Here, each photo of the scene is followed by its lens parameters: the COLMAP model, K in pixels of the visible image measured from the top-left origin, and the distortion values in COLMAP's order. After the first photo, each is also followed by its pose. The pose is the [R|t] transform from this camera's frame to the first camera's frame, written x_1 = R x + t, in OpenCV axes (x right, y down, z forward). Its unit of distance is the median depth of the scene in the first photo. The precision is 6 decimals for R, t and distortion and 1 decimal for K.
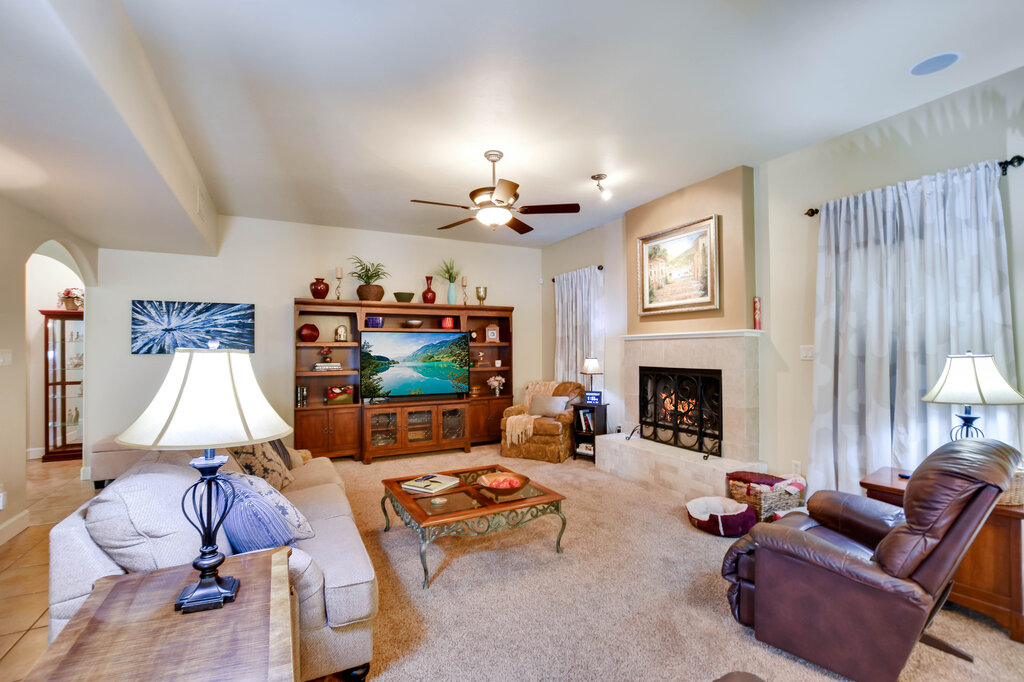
lens RADIAL K [[452.4, 0, 512.6], [0, 452.4, 338.0], [0, 0, 1]] dist [0.000013, 0.000048]
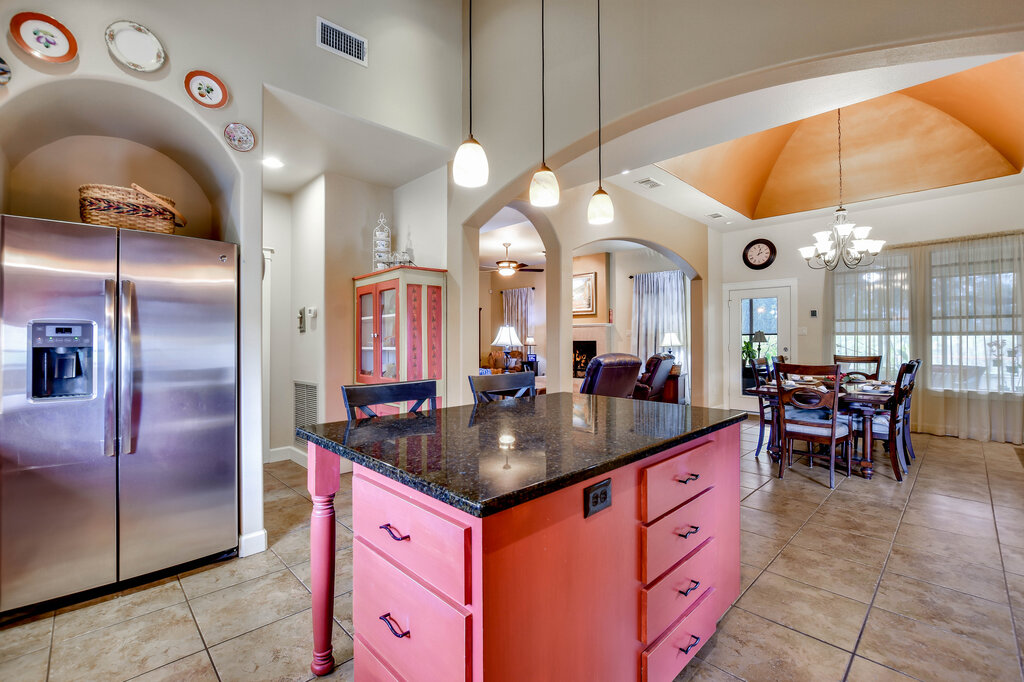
lens RADIAL K [[452.4, 0, 511.6], [0, 452.4, 337.4], [0, 0, 1]] dist [0.000013, 0.000048]
pose [[0.952594, -0.006247, 0.304179, -0.619822], [-0.003156, 0.999532, 0.030412, -0.014678], [-0.304227, -0.029930, 0.952129, -1.009330]]
